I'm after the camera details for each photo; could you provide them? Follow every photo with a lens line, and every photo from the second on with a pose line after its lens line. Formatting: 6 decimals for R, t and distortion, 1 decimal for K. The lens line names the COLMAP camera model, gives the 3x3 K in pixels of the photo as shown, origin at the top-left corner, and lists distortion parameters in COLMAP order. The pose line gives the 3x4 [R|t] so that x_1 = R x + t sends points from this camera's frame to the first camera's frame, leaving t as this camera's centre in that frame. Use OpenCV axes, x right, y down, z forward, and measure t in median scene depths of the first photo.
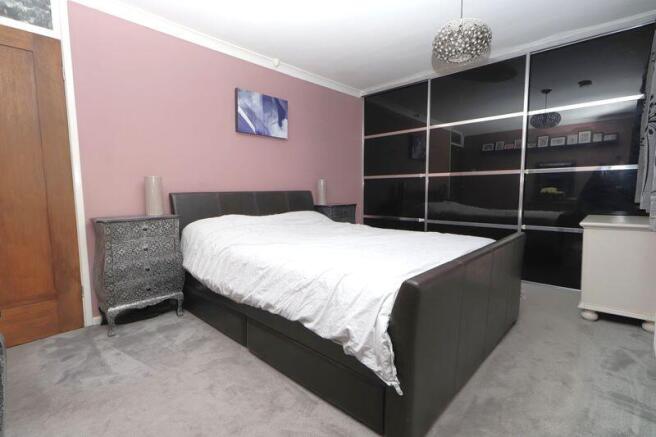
lens RADIAL K [[312.1, 0, 330.8], [0, 312.1, 216.5], [0, 0, 1]] dist [0.001474, 0.000151]
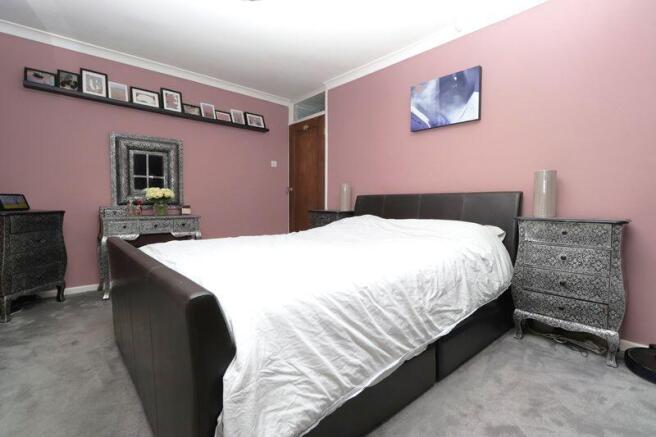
lens RADIAL K [[311.1, 0, 329.4], [0, 311.1, 215.2], [0, 0, 1]] dist [-0.031627, -0.000067]
pose [[-0.083681, 0.041936, -0.995610, 0.631133], [-0.088078, 0.994892, 0.049309, -0.036823], [0.992592, 0.091818, -0.079560, 0.774737]]
